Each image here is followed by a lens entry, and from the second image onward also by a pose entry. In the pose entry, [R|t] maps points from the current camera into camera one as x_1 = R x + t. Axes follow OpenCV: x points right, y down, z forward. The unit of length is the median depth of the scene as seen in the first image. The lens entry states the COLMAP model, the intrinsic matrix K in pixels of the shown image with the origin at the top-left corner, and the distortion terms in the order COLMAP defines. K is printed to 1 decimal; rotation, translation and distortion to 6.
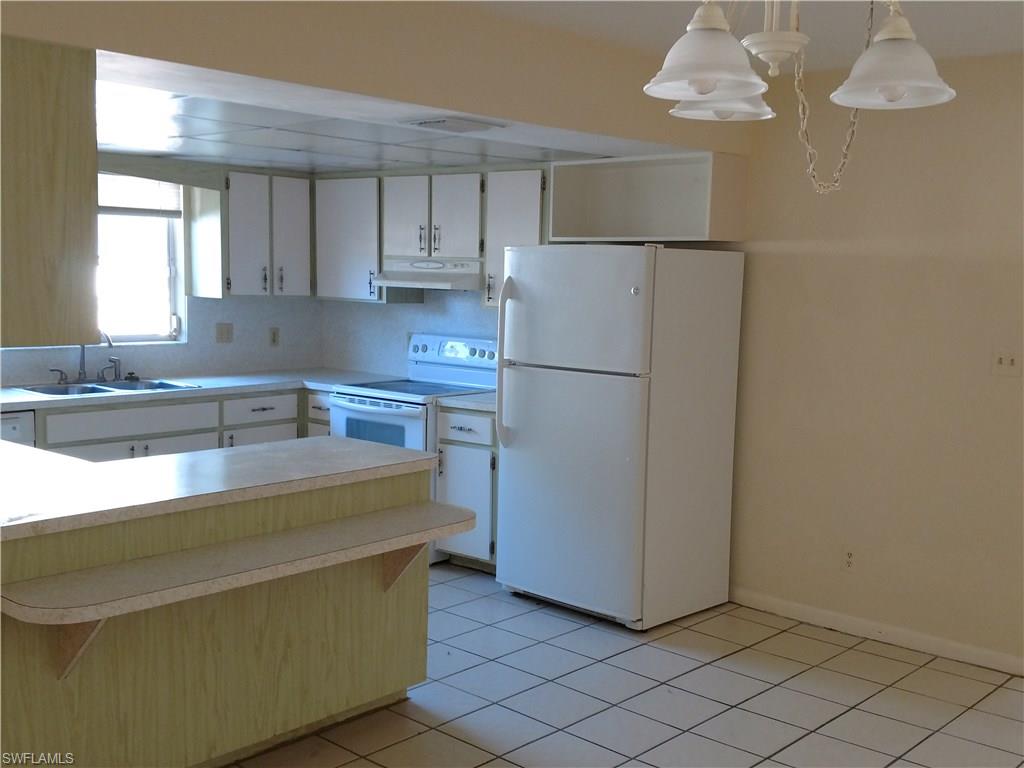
lens RADIAL K [[1108.0, 0, 511.2], [0, 1108.0, 403.8], [0, 0, 1]] dist [0.064570, 0.000000]
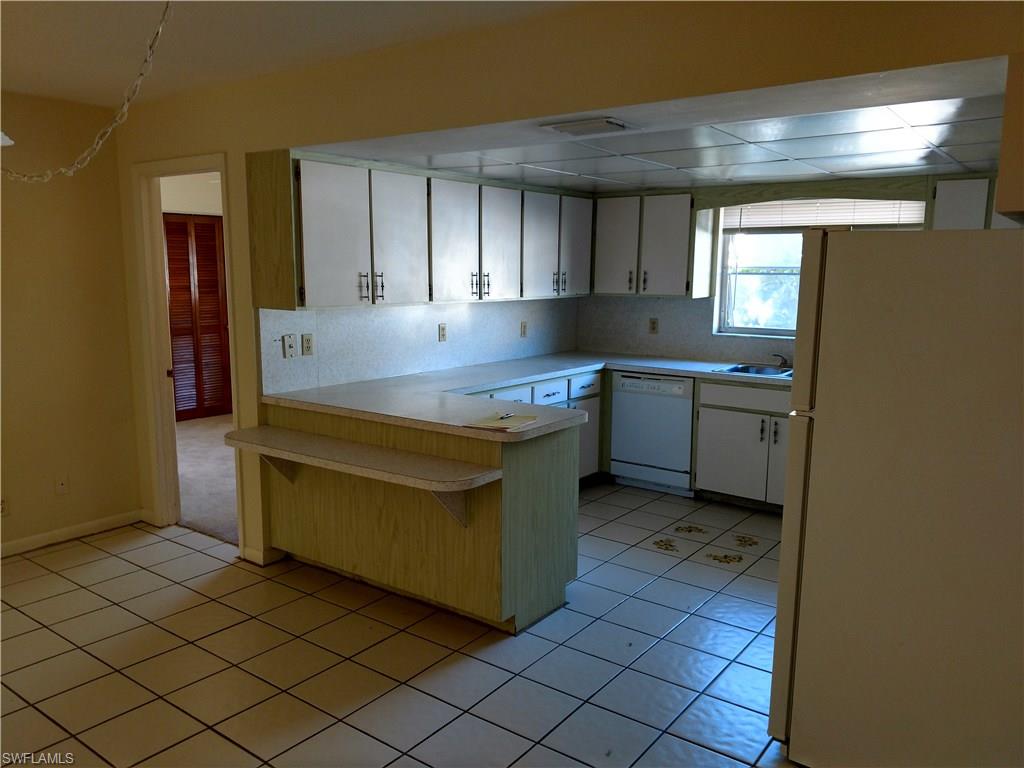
lens RADIAL K [[813.0, 0, 507.6], [0, 813.0, 392.3], [0, 0, 1]] dist [0.001030, -0.042025]
pose [[0.103074, 0.133837, -0.985628, 0.602932], [-0.123624, 0.984947, 0.120816, -0.076194], [0.986961, 0.109395, 0.118068, 0.708381]]
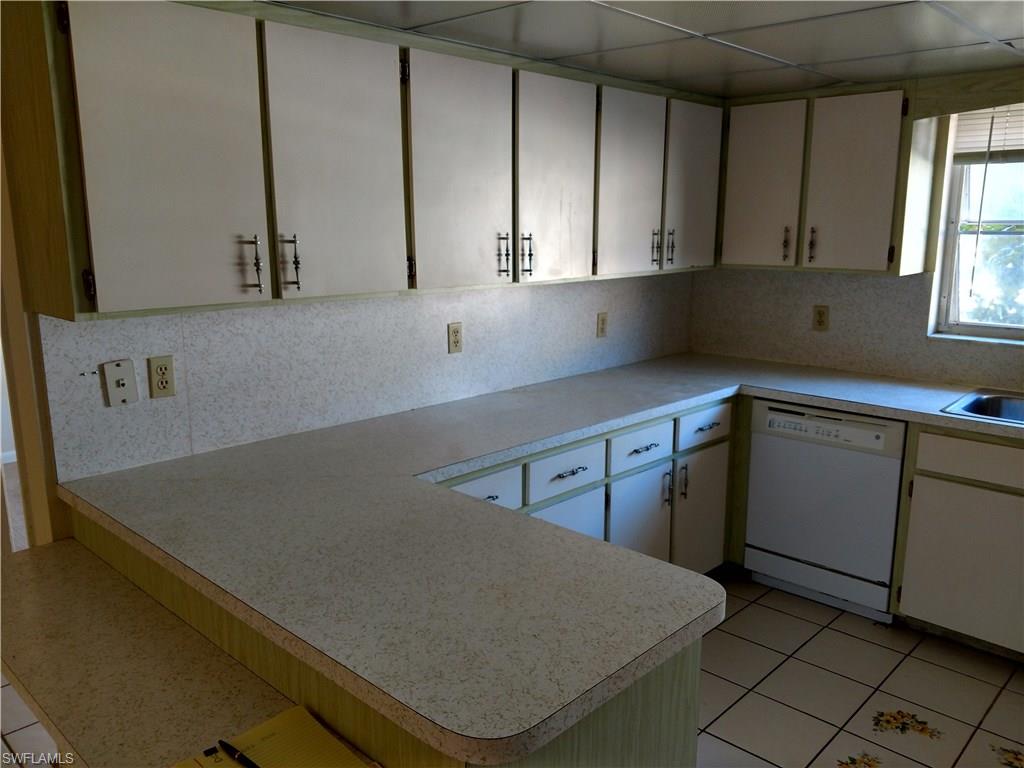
lens RADIAL K [[813.0, 0, 515.3], [0, 813.0, 380.9], [0, 0, 1]] dist [0.001030, -0.042025]
pose [[-0.018829, 0.173719, -0.984615, 0.329951], [-0.120034, 0.977274, 0.174719, -0.087228], [0.992591, 0.121477, 0.002451, 0.756346]]
